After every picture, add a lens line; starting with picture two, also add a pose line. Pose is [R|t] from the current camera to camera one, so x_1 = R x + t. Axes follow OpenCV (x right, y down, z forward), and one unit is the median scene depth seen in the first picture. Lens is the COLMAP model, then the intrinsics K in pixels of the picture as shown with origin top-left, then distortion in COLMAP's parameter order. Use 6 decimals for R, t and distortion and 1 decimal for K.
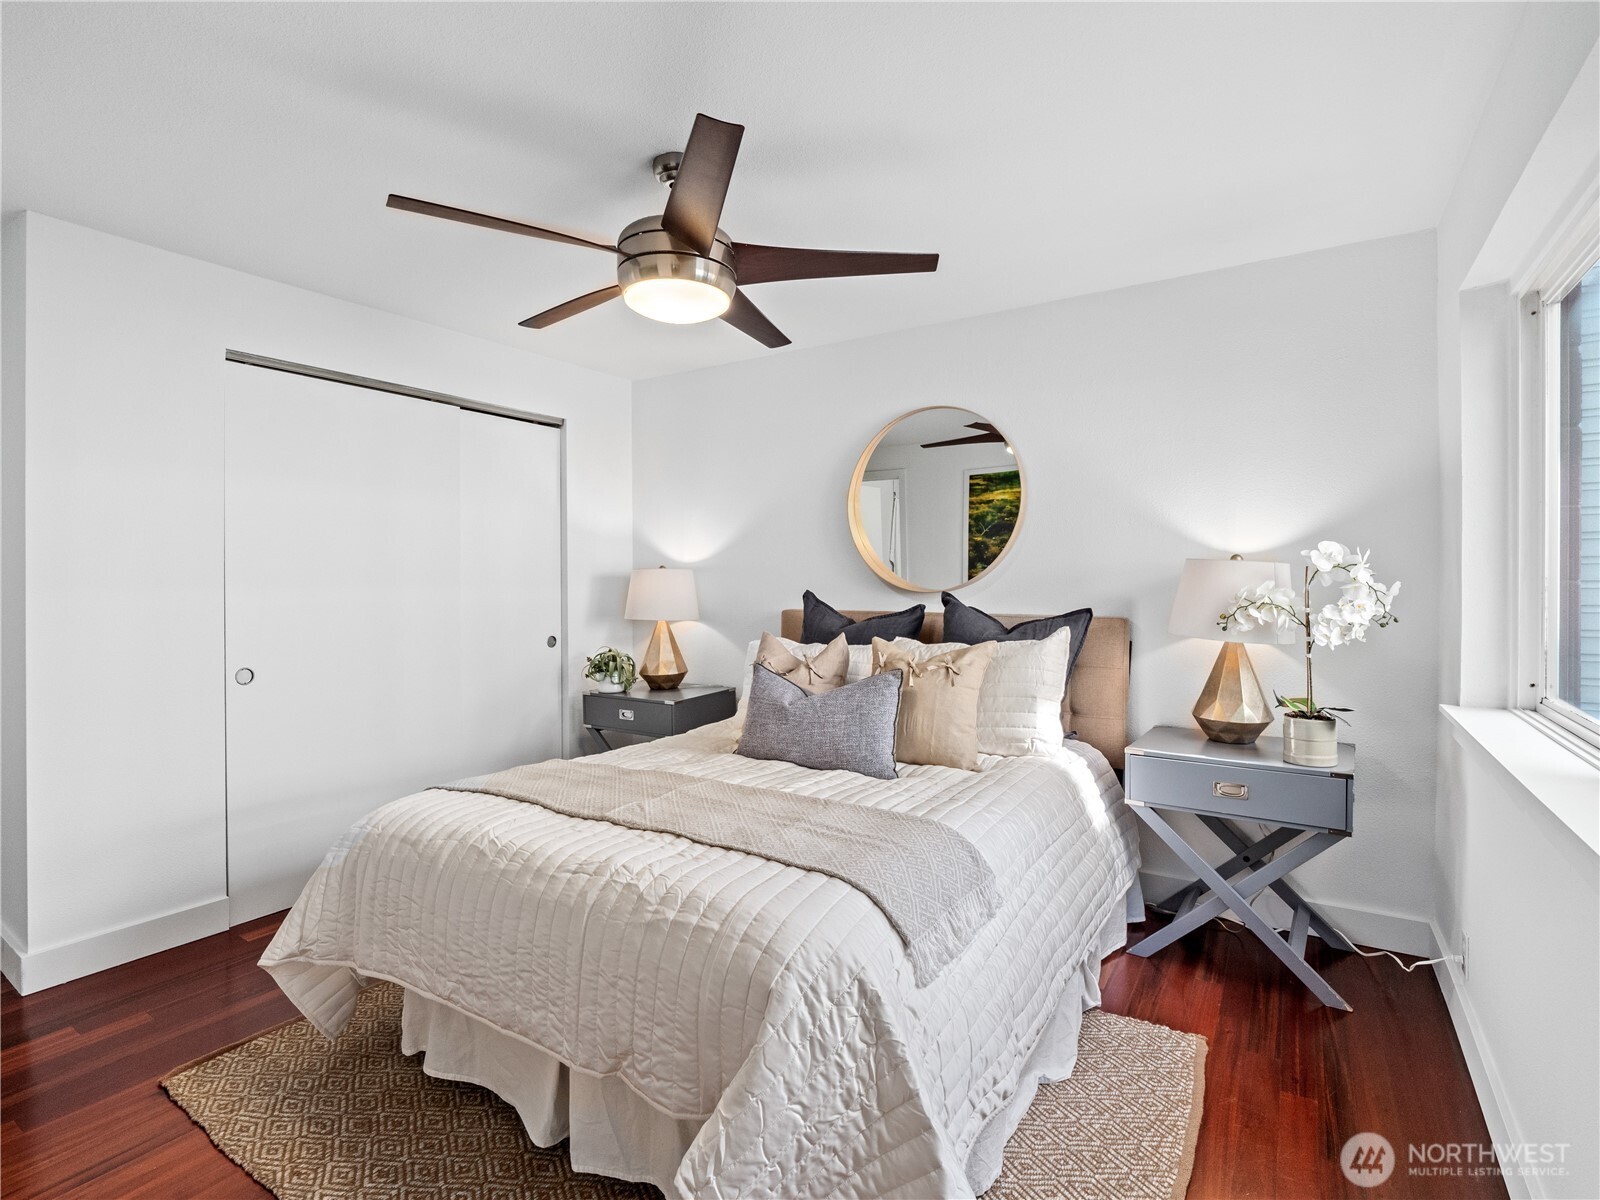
lens RADIAL K [[779.8, 0, 800.2], [0, 779.8, 585.0], [0, 0, 1]] dist [-0.008958, -0.005502]
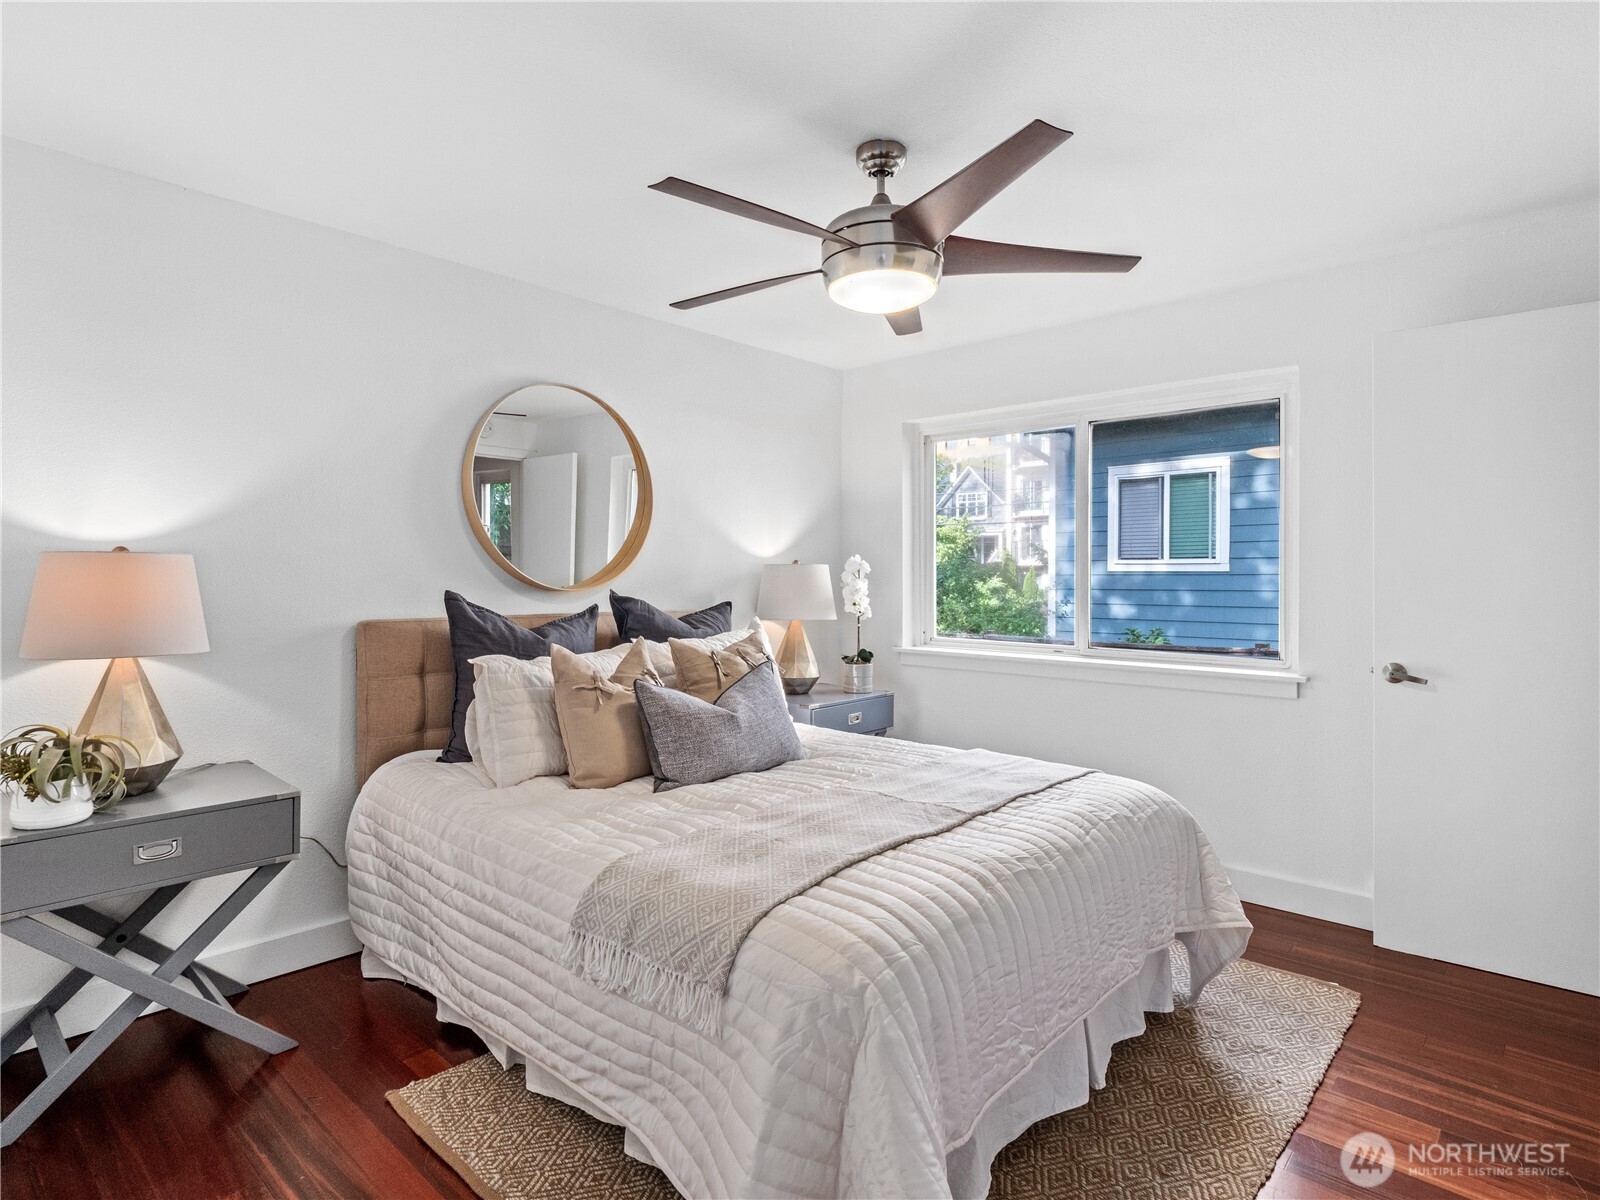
lens RADIAL K [[858.8, 0, 801.4], [0, 858.8, 588.3], [0, 0, 1]] dist [0.001692, -0.000929]
pose [[0.174735, -0.001675, 0.984614, -0.996116], [0.016275, 0.999867, -0.001187, 0.014538], [-0.984481, 0.016232, 0.174739, 0.761348]]
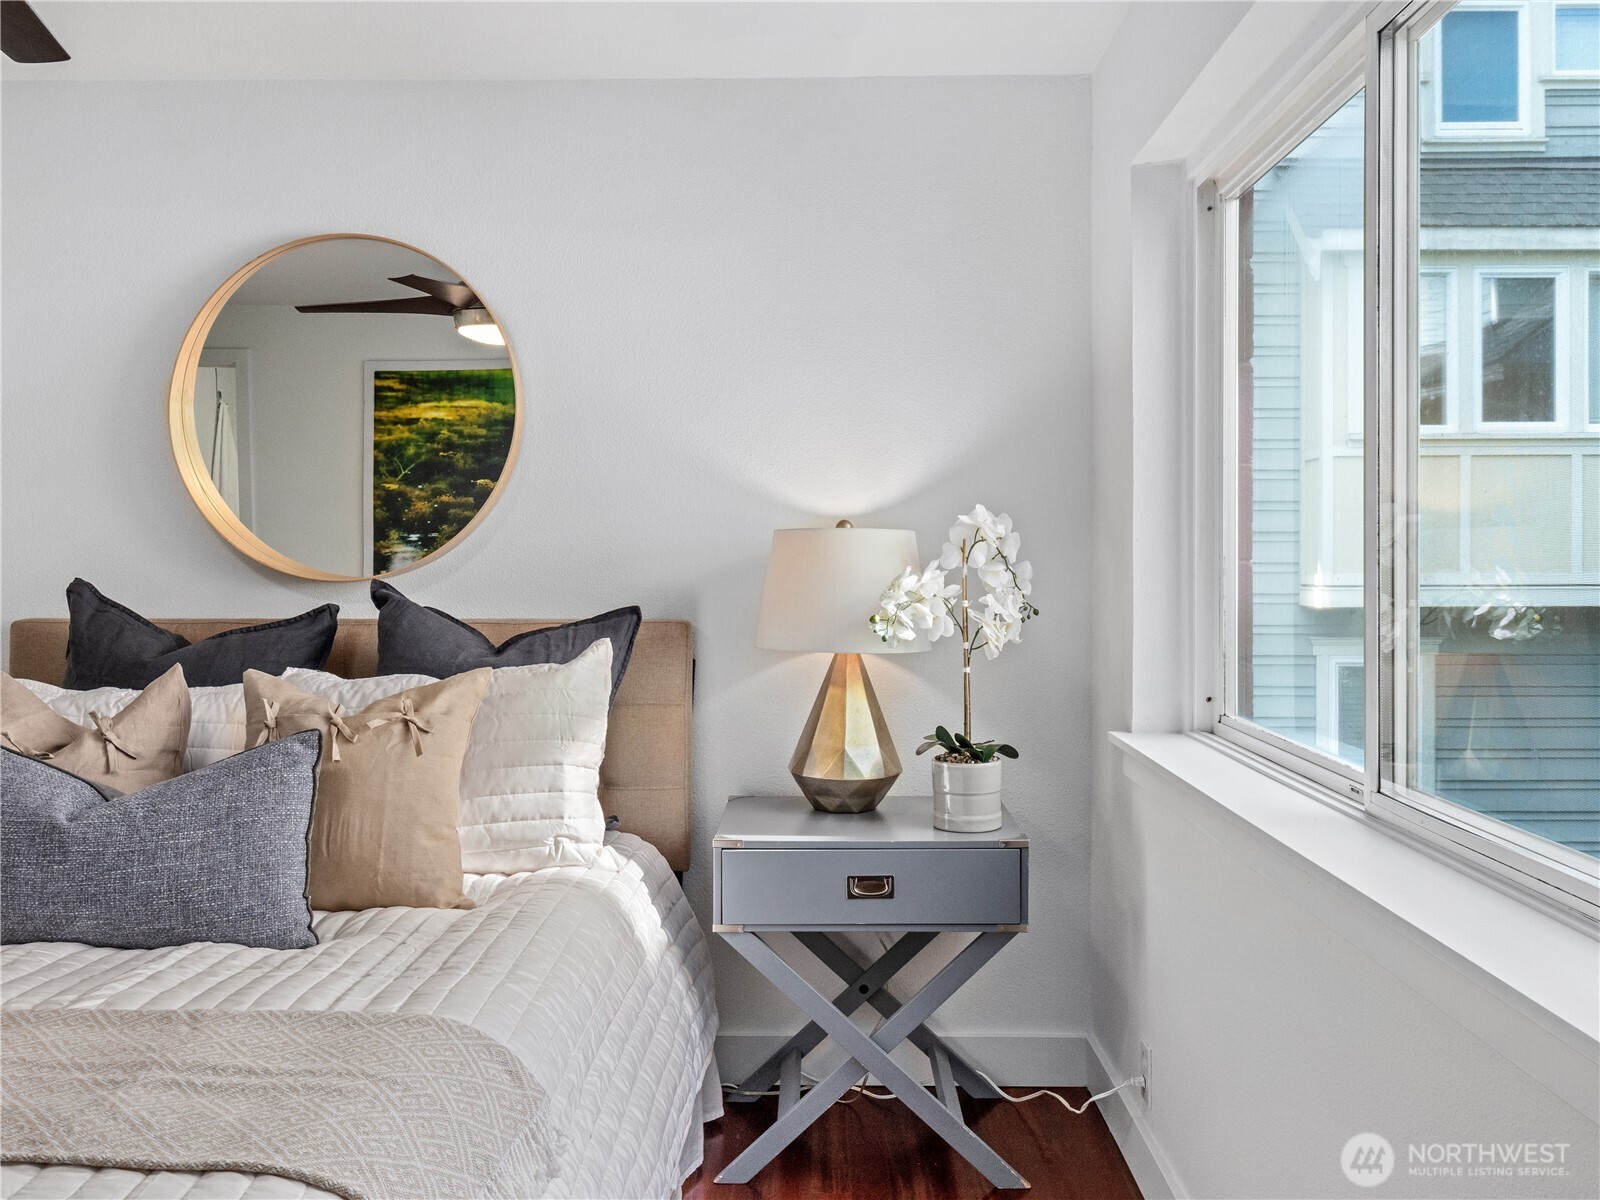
lens RADIAL K [[1337.2, 0, 809.6], [0, 1337.2, 559.2], [0, 0, 1]] dist [0.016273, -0.019737]
pose [[0.848013, 0.003361, 0.529964, -0.065877], [0.000999, 0.999968, -0.007941, 0.002117], [-0.529974, 0.007264, 0.847983, 0.071166]]
